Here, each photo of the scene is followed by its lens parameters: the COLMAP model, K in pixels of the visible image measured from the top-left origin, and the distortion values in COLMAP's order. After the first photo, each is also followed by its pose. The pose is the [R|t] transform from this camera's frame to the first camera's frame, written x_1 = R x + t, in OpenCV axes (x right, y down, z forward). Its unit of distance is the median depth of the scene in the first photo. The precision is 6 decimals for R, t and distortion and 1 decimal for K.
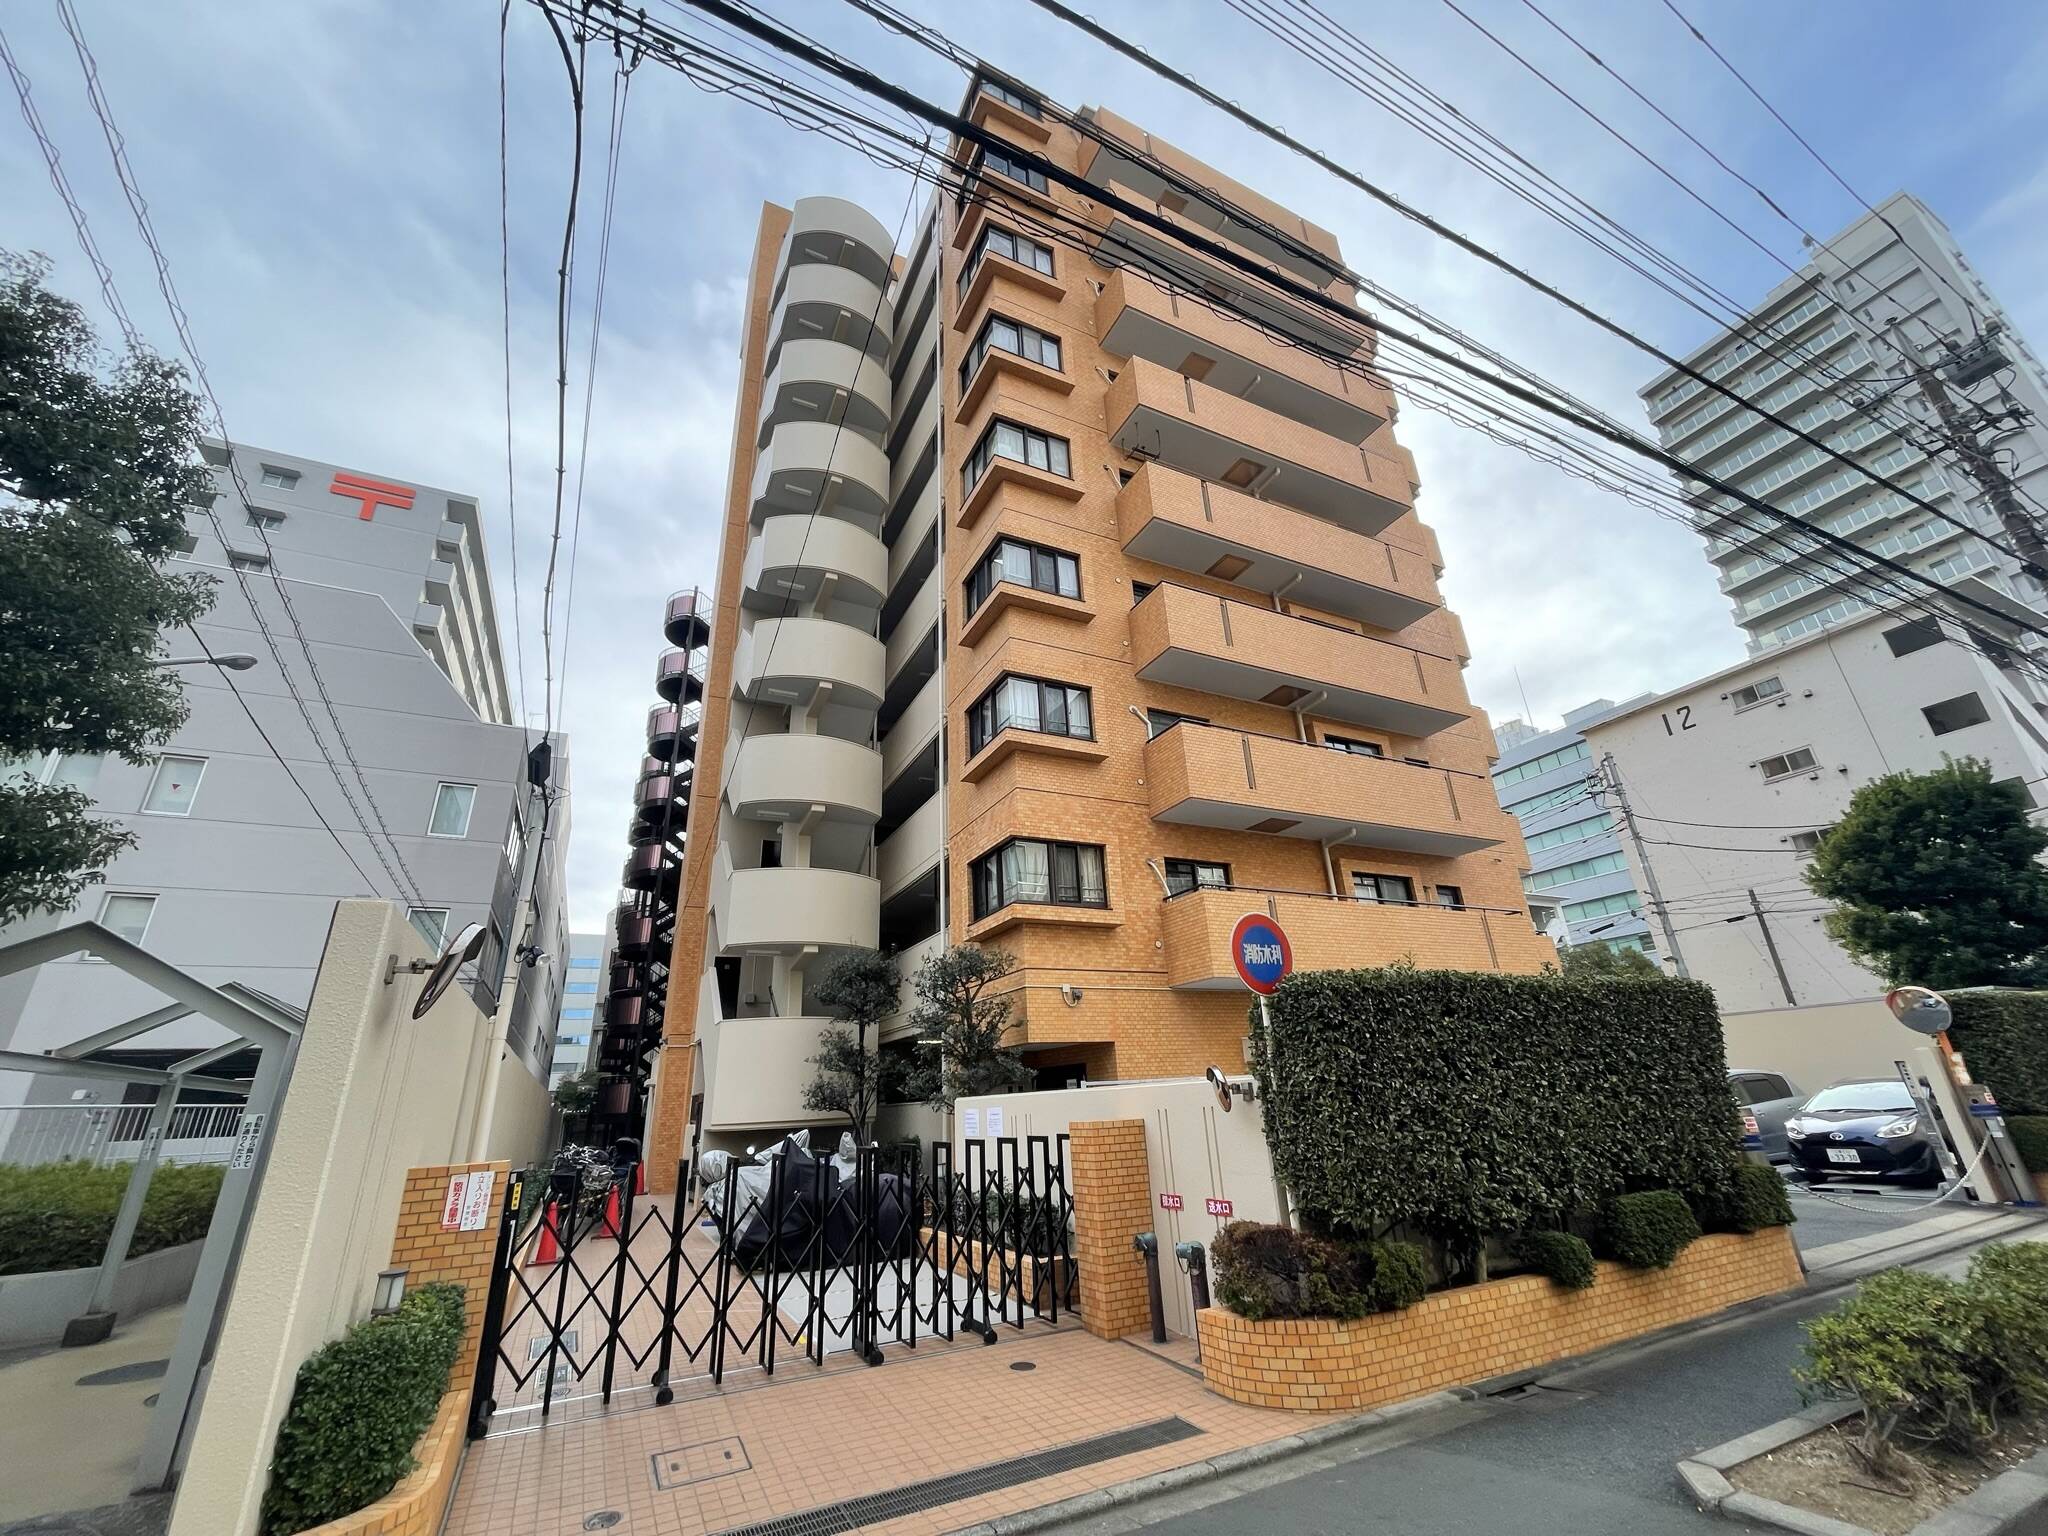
lens RADIAL K [[823.9, 0, 1024.0], [0, 823.9, 760.6], [0, 0, 1]] dist [-0.001912, 0.000487]
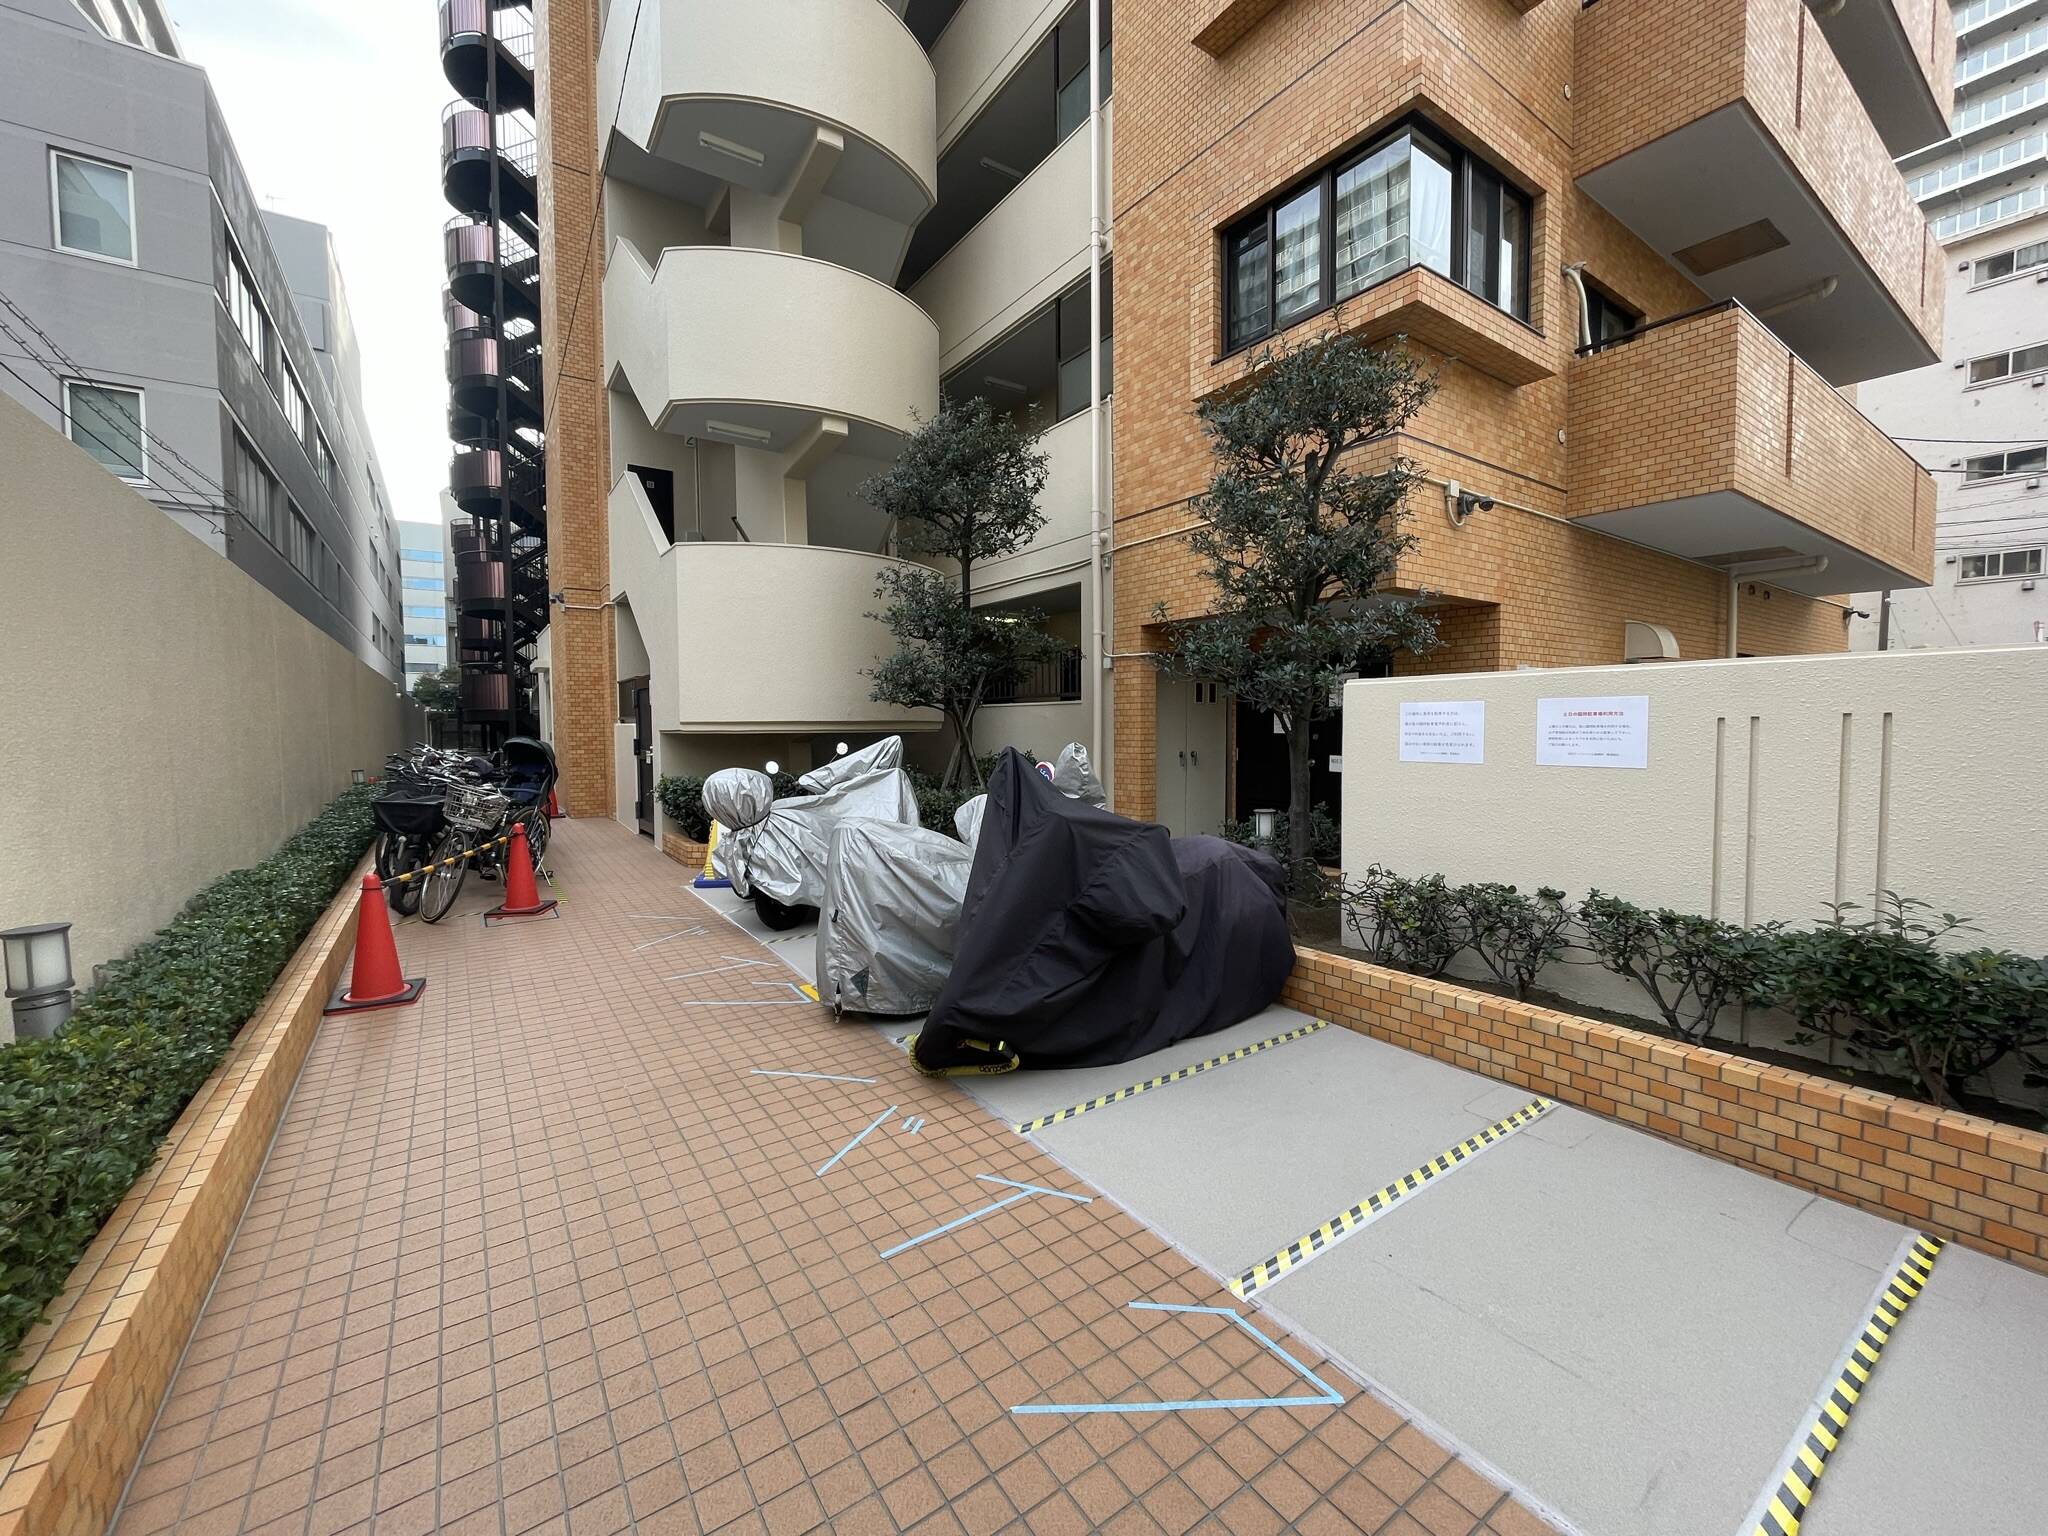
lens RADIAL K [[823.9, 0, 1027.1], [0, 823.9, 762.0], [0, 0, 1]] dist [-0.001912, 0.000487]
pose [[0.988295, 0.032572, 0.149037, -0.178298], [-0.092427, 0.905070, 0.415096, 0.164296], [-0.121368, -0.424012, 0.897487, 0.354208]]
